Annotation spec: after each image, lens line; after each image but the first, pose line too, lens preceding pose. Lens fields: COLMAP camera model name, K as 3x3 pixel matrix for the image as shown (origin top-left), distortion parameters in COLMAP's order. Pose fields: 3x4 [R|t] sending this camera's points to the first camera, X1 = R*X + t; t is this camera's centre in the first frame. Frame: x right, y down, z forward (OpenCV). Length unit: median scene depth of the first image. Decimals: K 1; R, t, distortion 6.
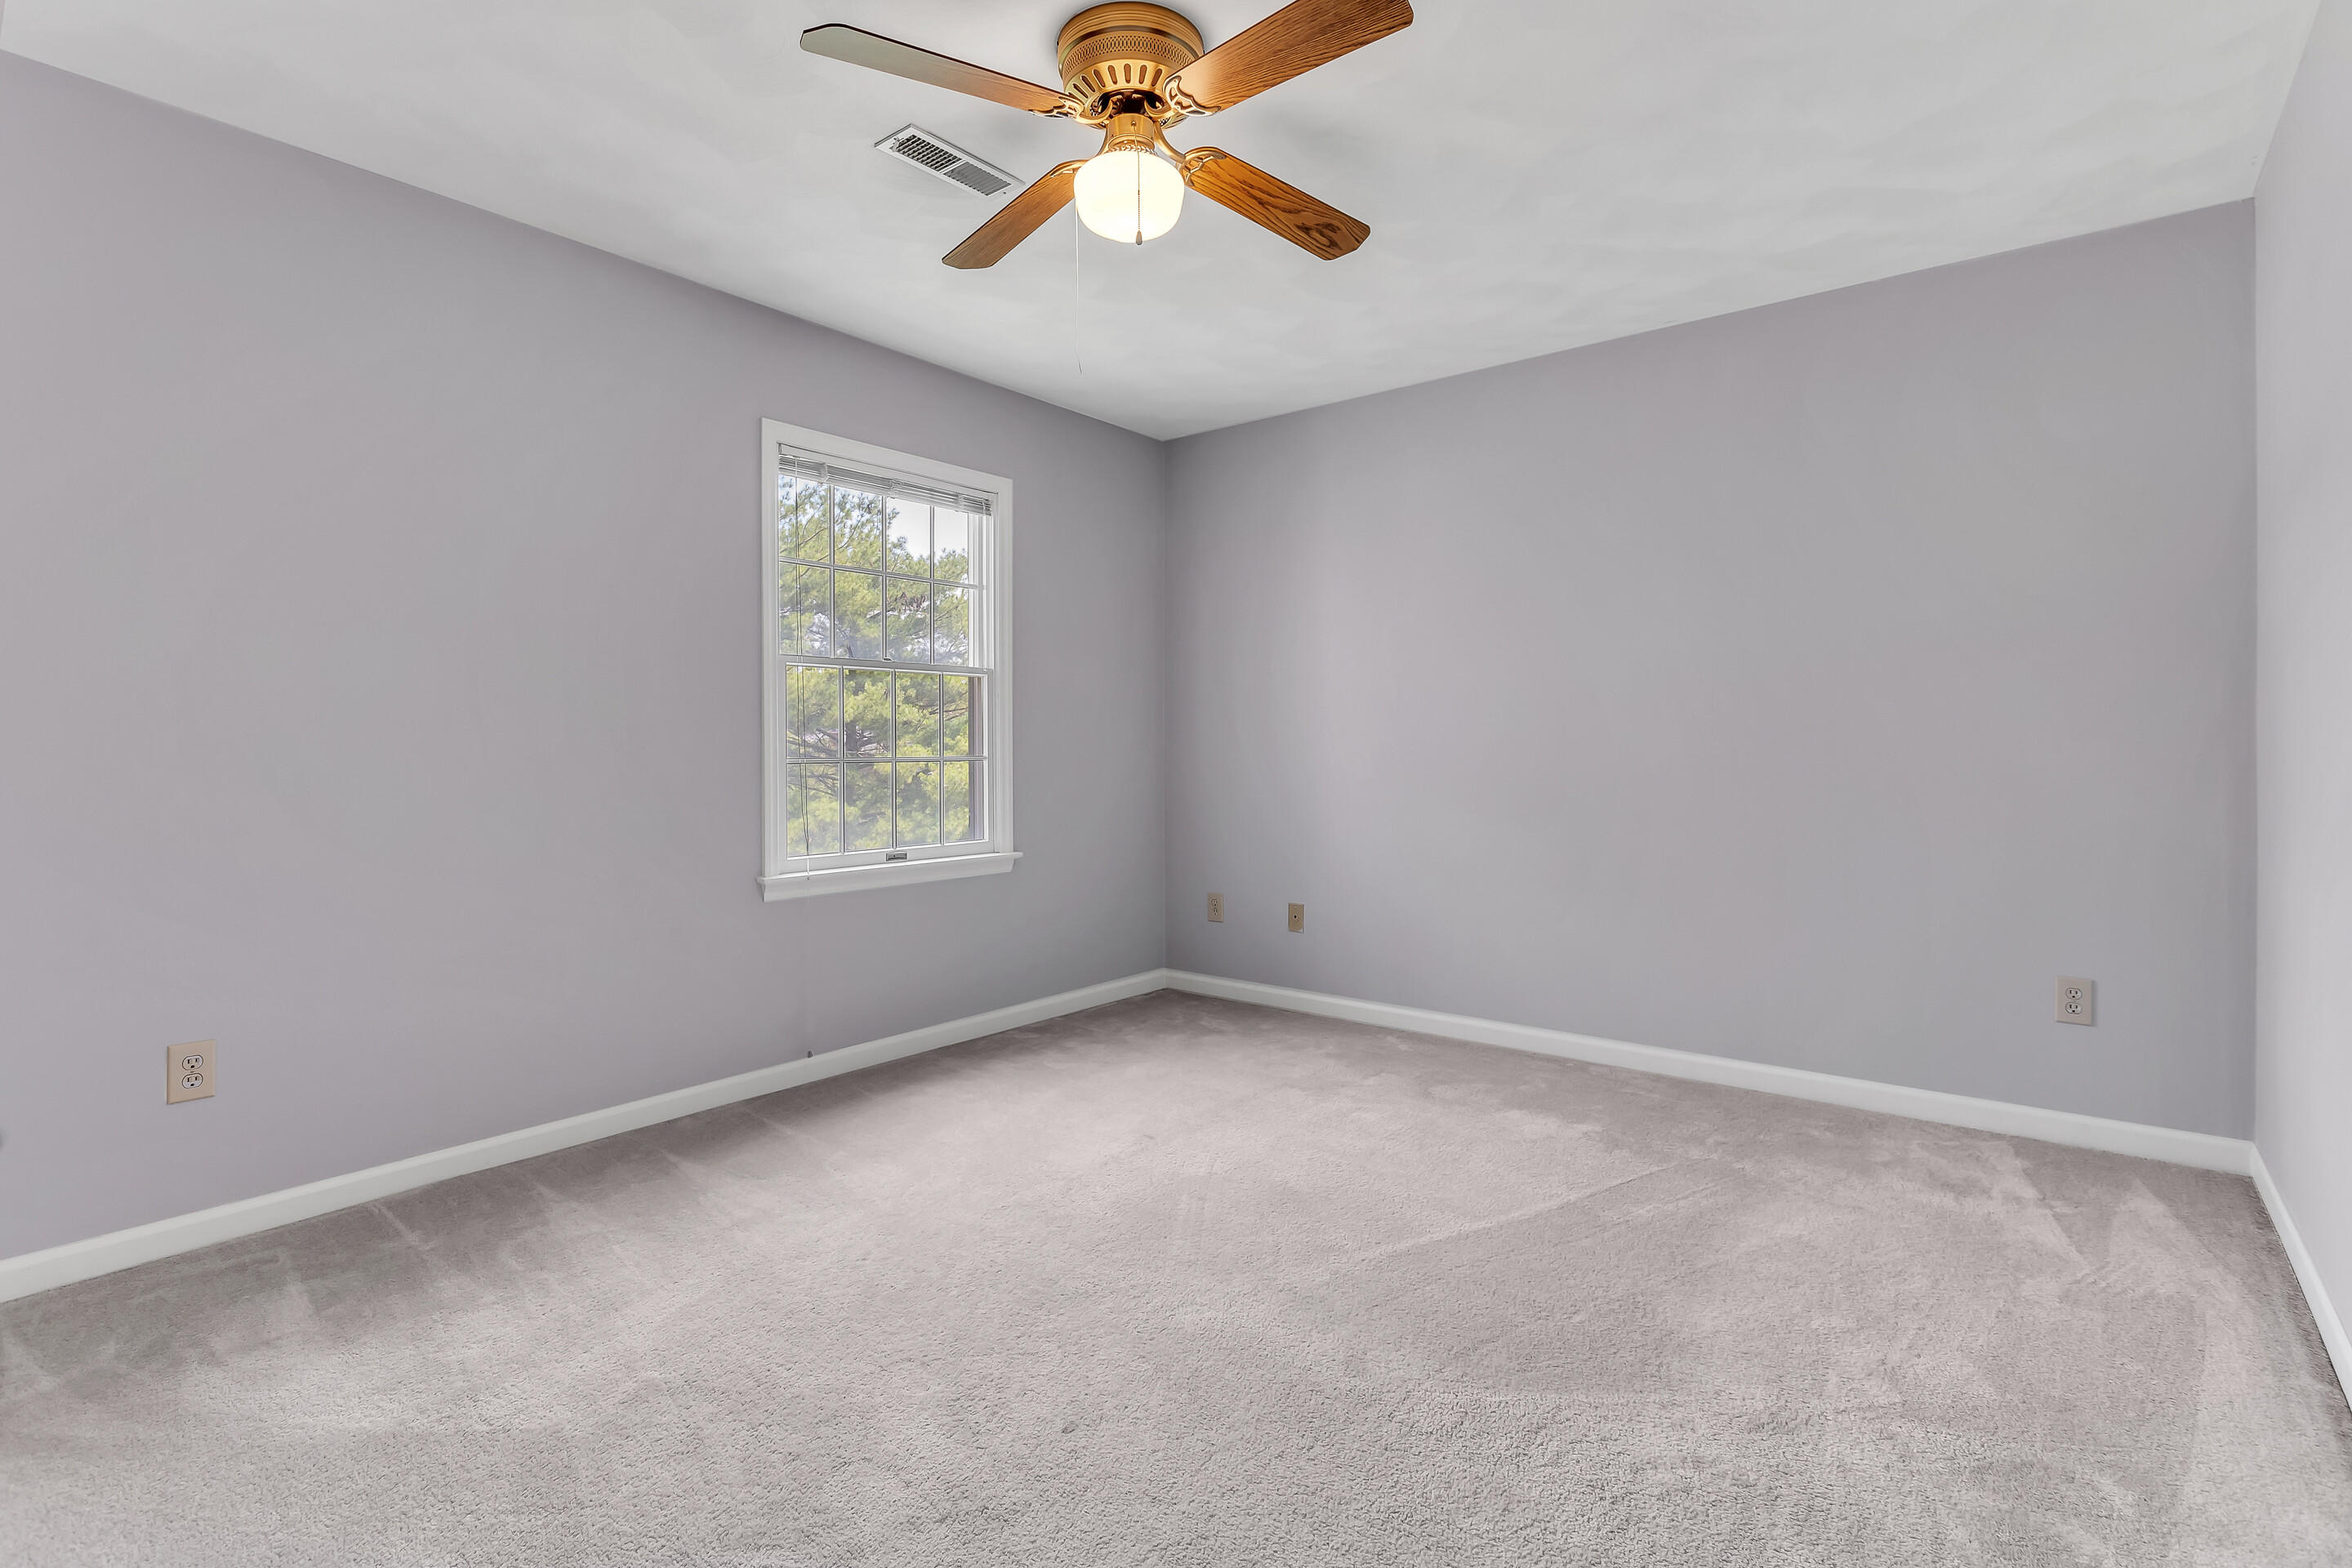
lens RADIAL K [[1119.3, 0, 1179.4], [0, 1119.3, 753.3], [0, 0, 1]] dist [0.000710, -0.000352]
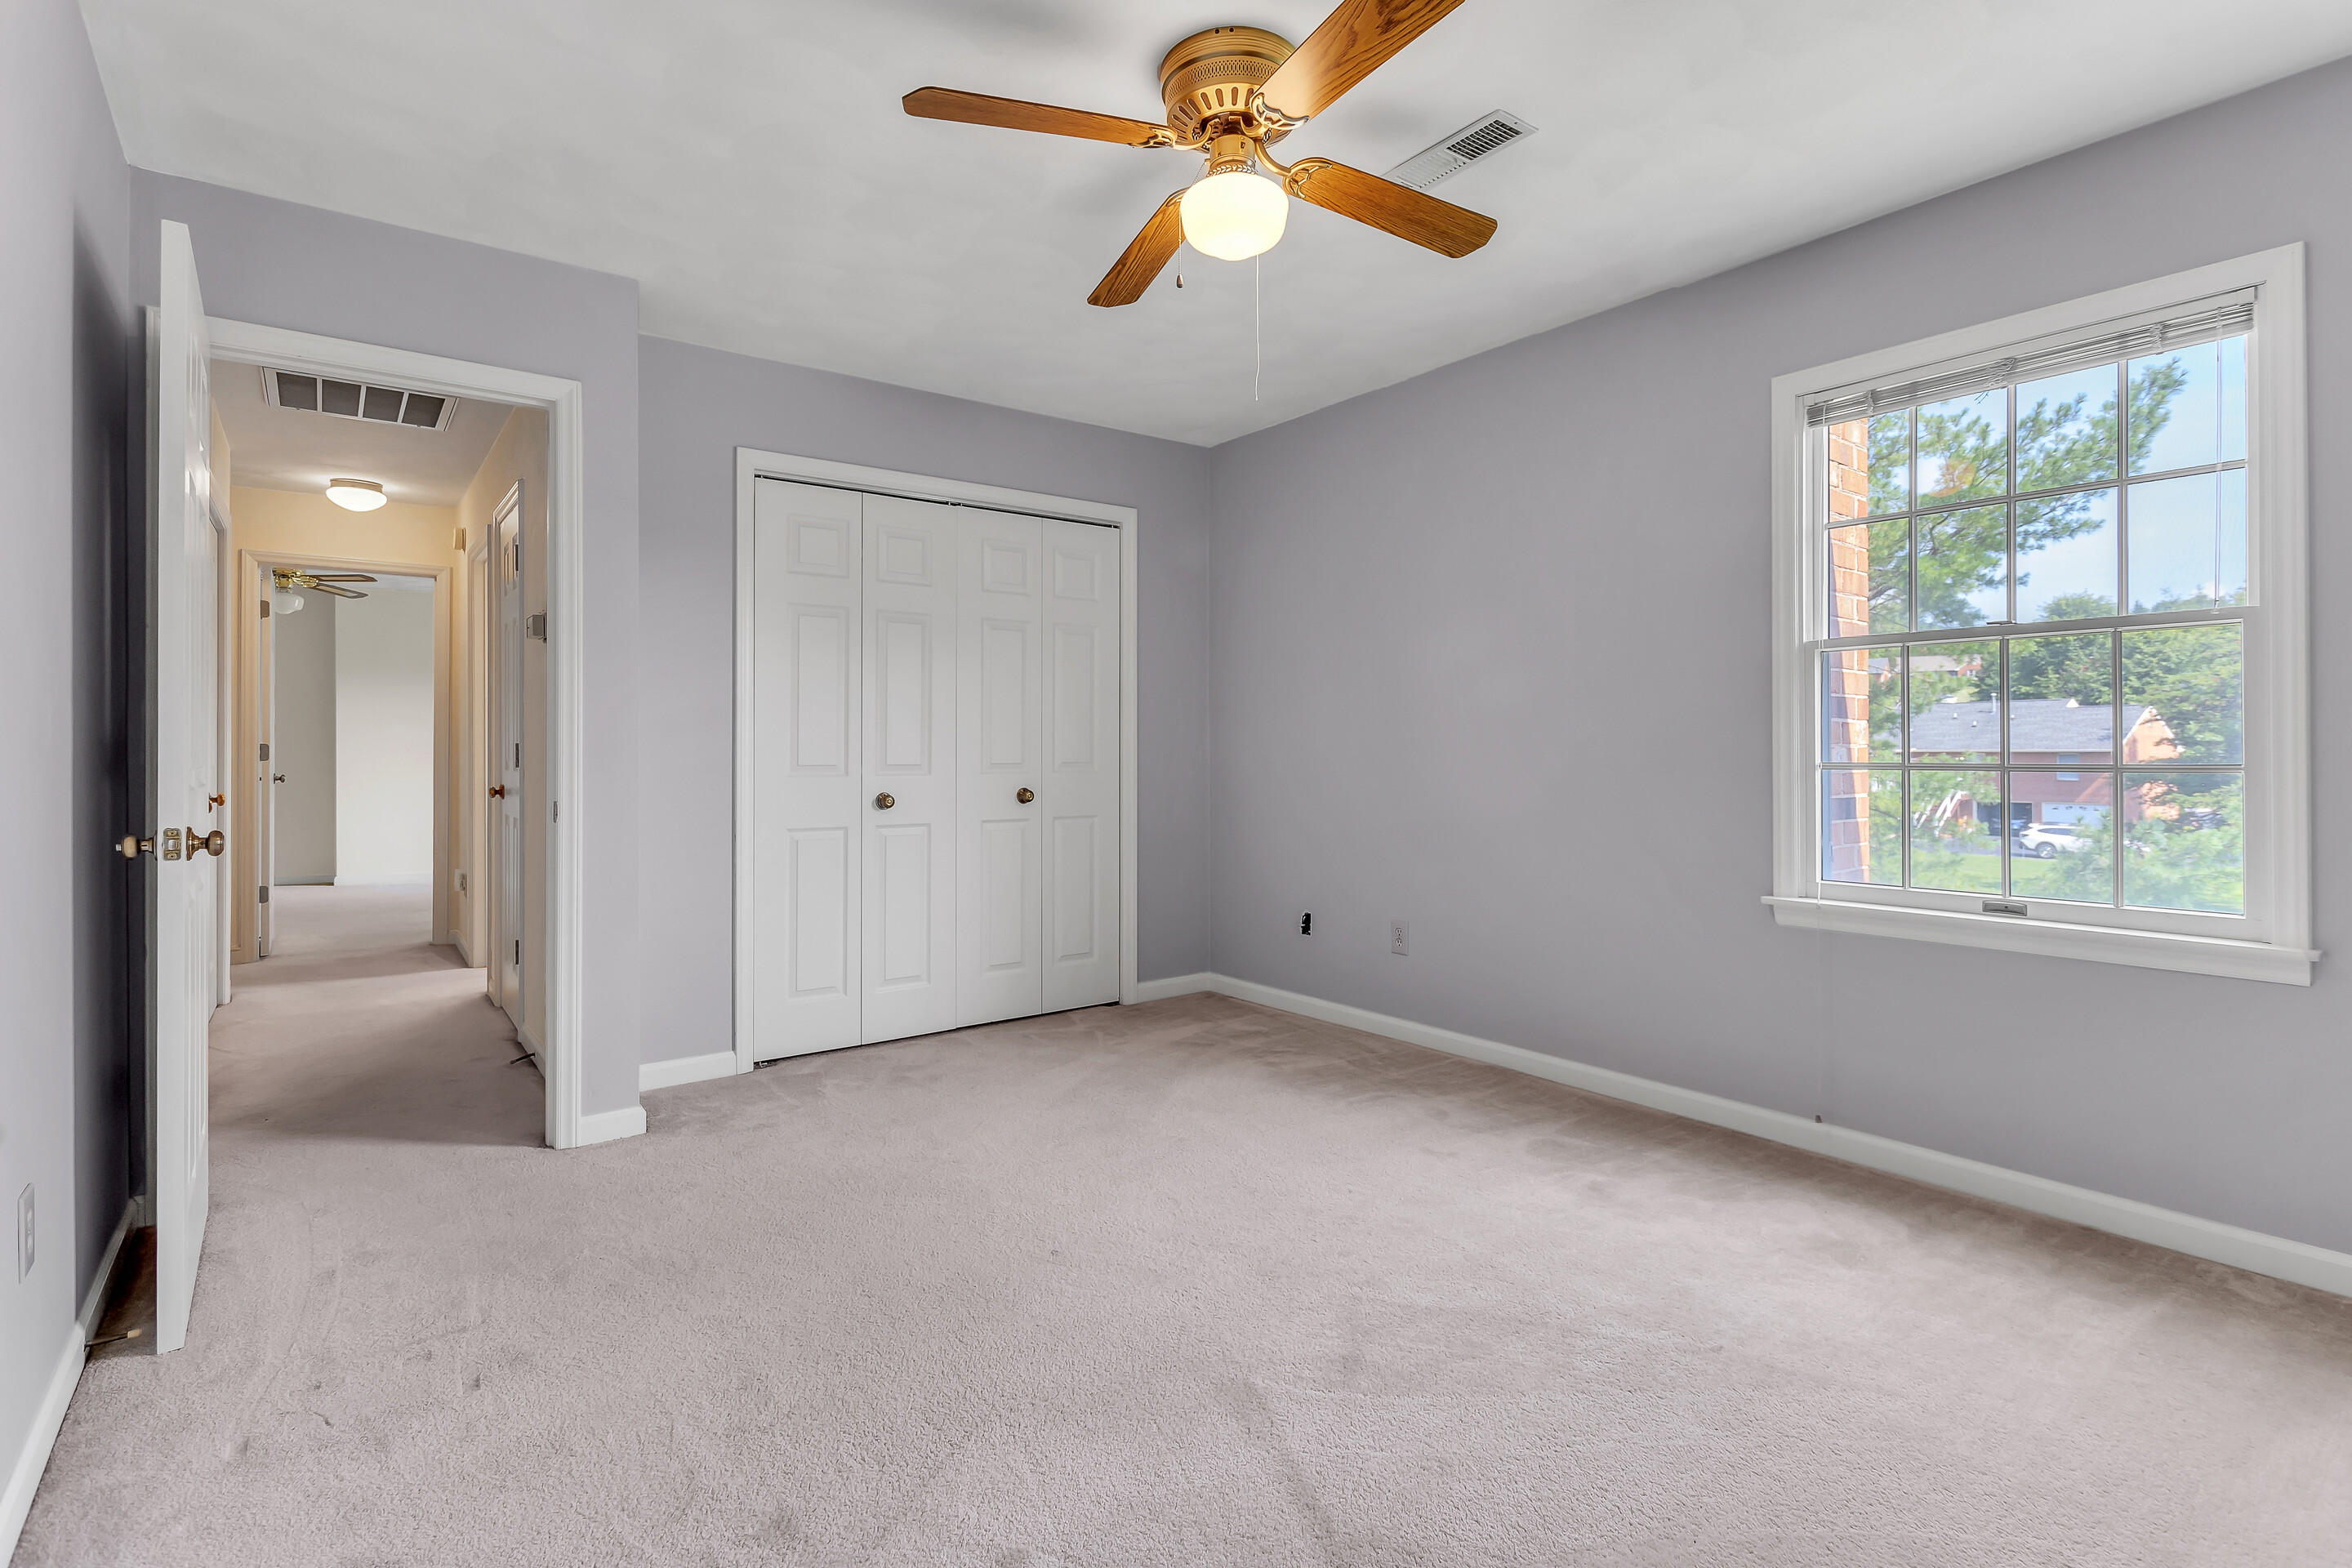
lens RADIAL K [[1119.3, 0, 1179.4], [0, 1119.3, 753.3], [0, 0, 1]] dist [0.000710, -0.000352]
pose [[-0.255090, 0.009397, -0.966872, 0.722016], [0.004863, 0.999953, 0.008436, -0.014945], [0.966905, -0.002550, -0.255124, 0.914897]]
